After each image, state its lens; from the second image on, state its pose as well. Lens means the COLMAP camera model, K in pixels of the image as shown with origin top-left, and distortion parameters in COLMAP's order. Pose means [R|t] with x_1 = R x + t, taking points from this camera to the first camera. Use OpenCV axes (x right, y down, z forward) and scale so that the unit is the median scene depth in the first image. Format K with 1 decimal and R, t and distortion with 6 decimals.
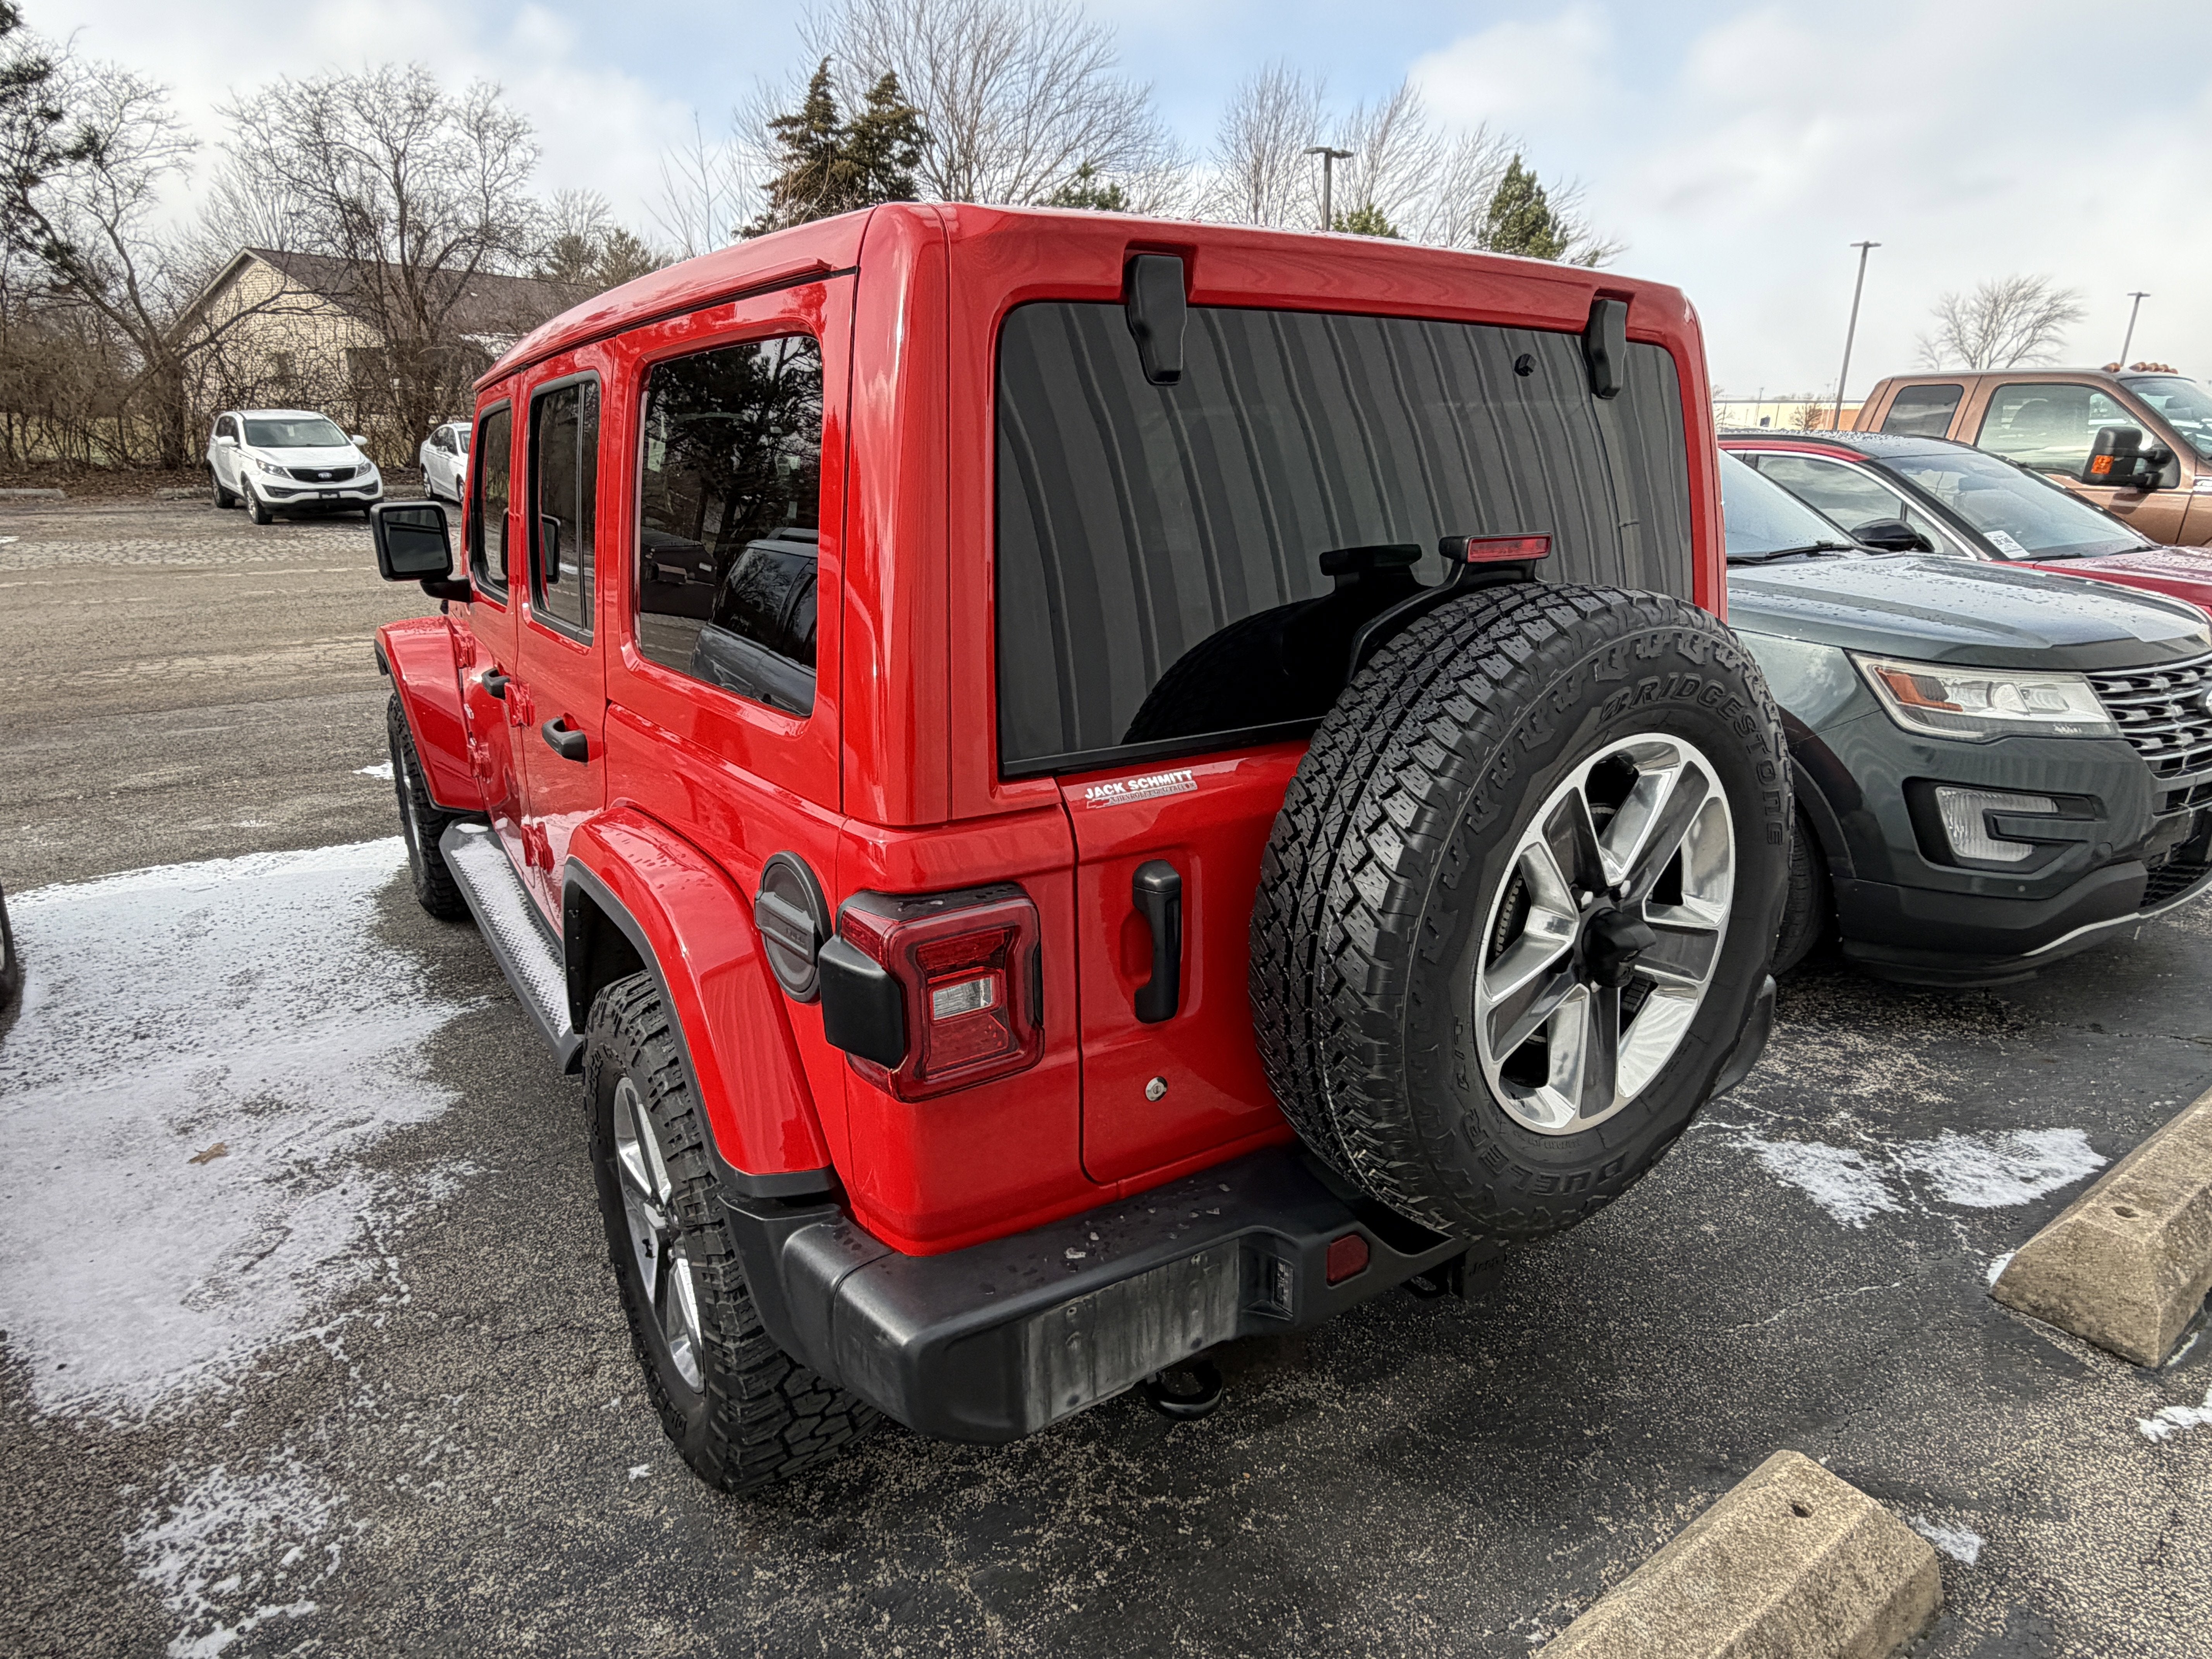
lens RADIAL K [[1253.7, 0, 1092.8], [0, 1253.7, 835.3], [0, 0, 1]] dist [-0.000478, 0.001479]
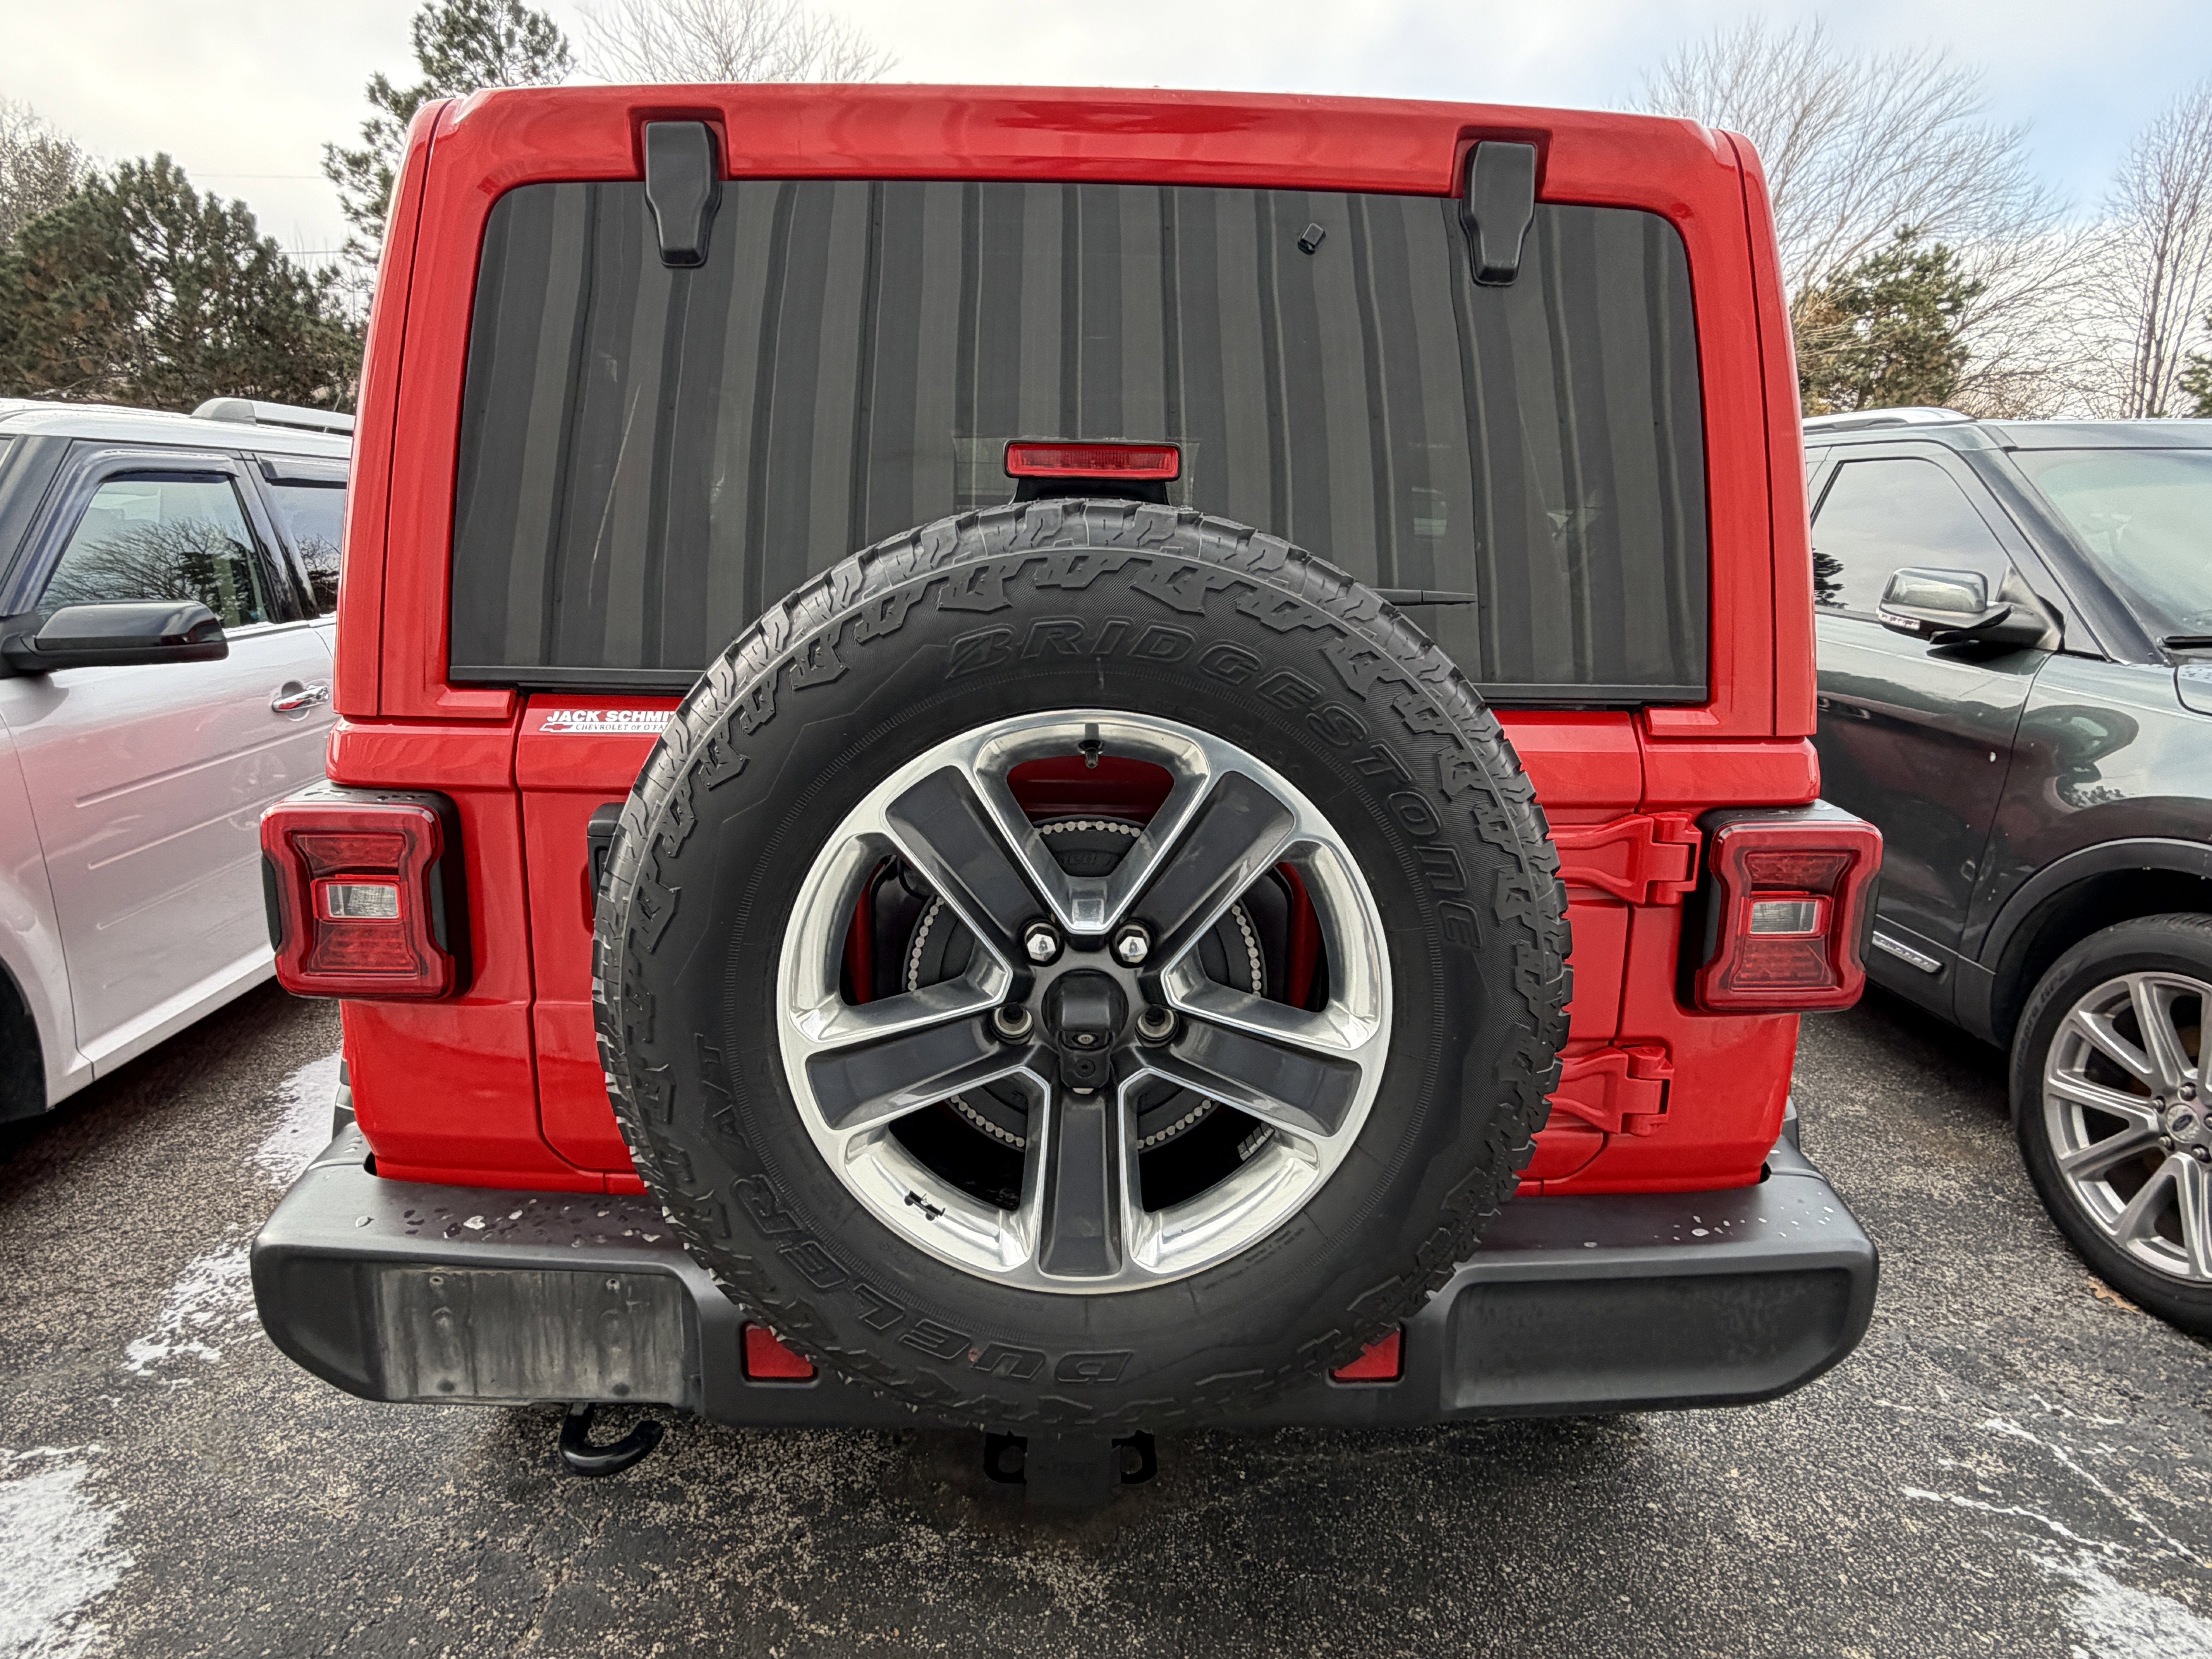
lens RADIAL K [[1253.8, 0, 1089.1], [0, 1253.8, 820.1], [0, 0, 1]] dist [0.005348, -0.005202]
pose [[0.839987, 0.138187, -0.524715, 0.434126], [-0.180742, 0.983059, -0.030444, -0.001034], [0.511619, 0.120410, 0.850733, 0.234784]]
